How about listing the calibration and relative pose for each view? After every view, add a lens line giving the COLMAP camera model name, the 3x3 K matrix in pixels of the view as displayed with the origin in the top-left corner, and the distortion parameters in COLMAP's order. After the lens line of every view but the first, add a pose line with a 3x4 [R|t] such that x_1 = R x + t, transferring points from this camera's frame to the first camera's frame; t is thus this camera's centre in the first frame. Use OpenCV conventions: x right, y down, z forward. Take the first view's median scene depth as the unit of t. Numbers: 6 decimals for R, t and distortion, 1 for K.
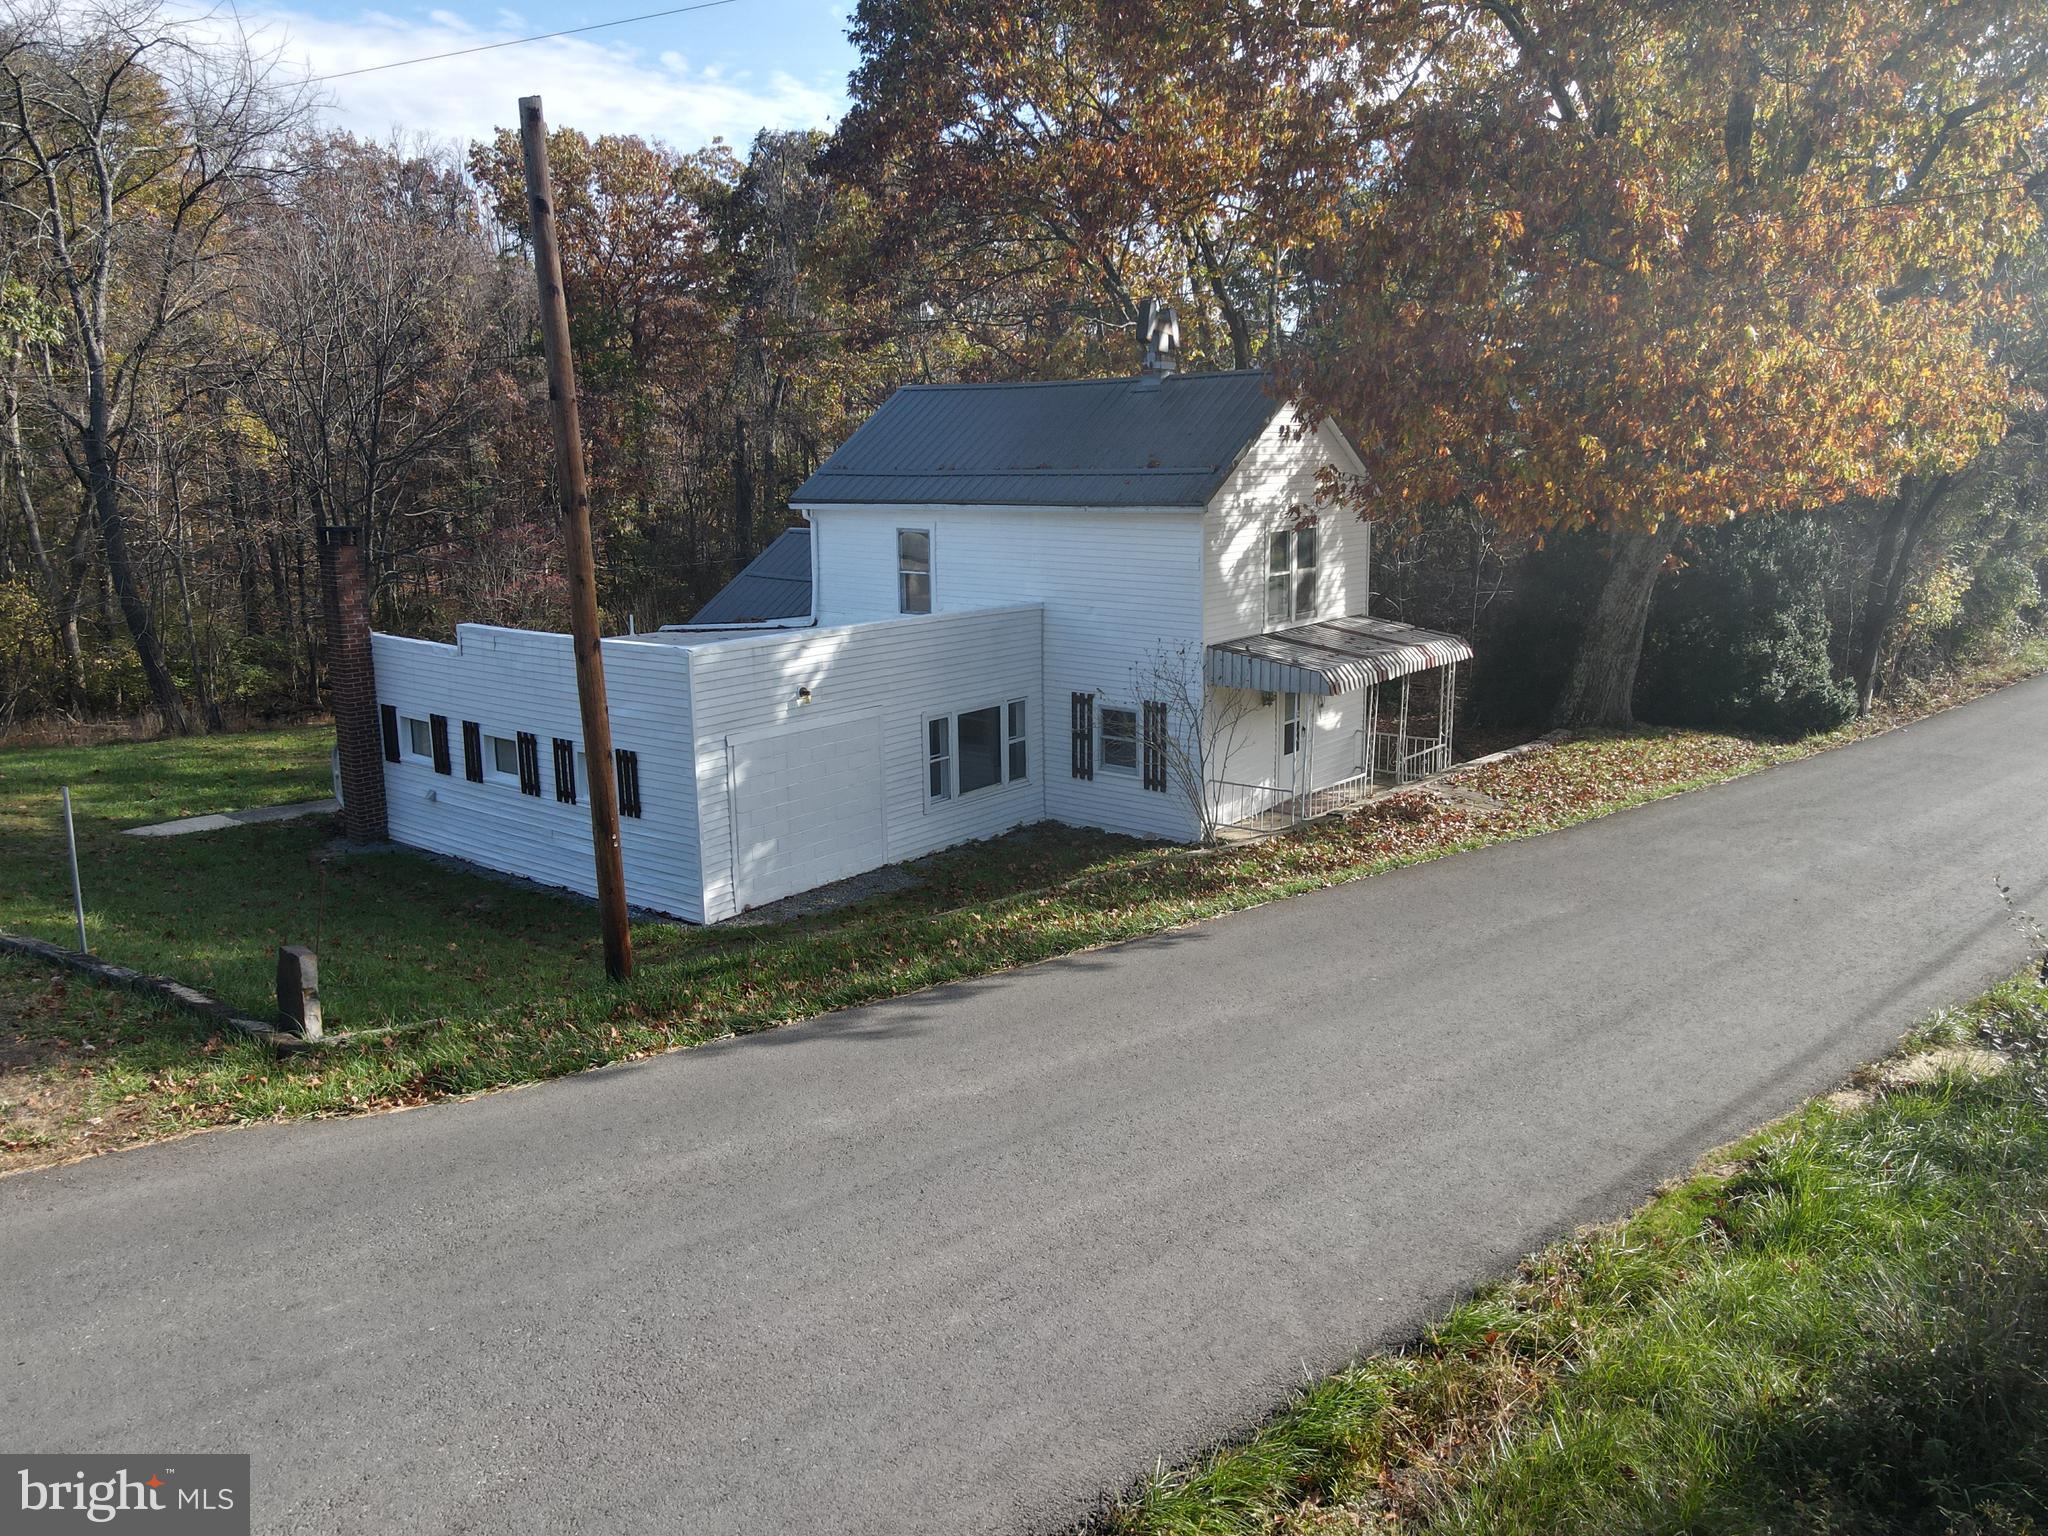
lens RADIAL K [[1466.9, 0, 1024.0], [0, 1466.9, 768.0], [0, 0, 1]] dist [-0.001938, 0.035114]
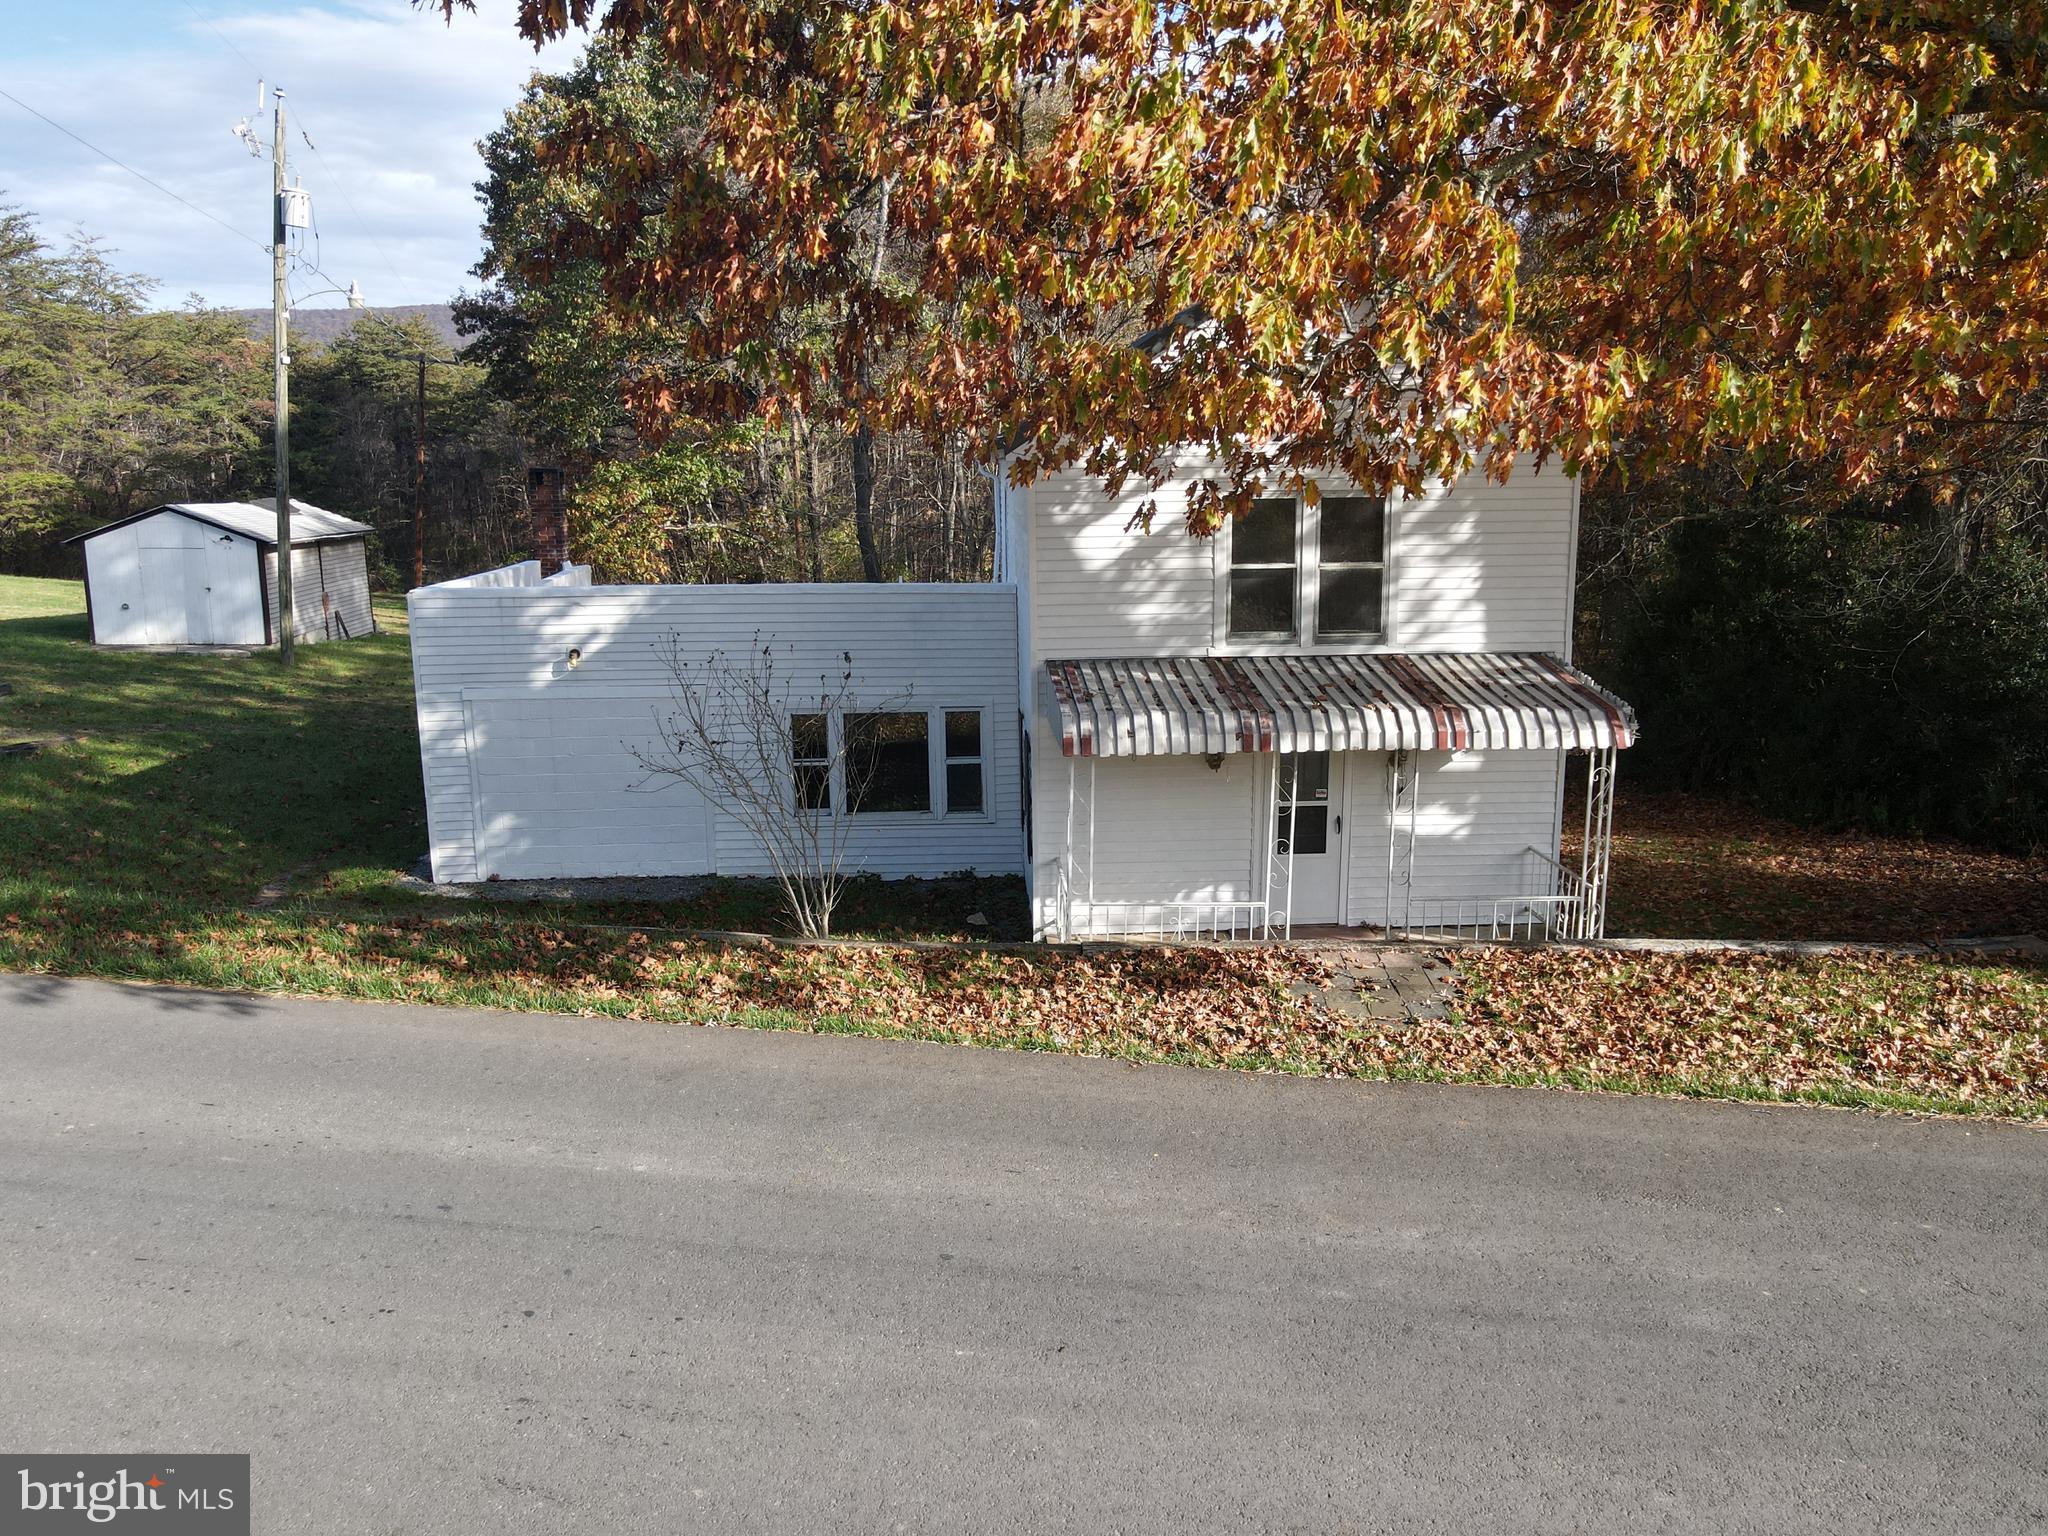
lens RADIAL K [[1466.9, 0, 1024.0], [0, 1466.9, 768.0], [0, 0, 1]] dist [-0.001938, 0.035114]
pose [[0.650075, 0.161587, -0.742491, 0.613698], [-0.150677, 0.985137, 0.082471, -0.086979], [0.744781, 0.058264, 0.664760, 0.530537]]
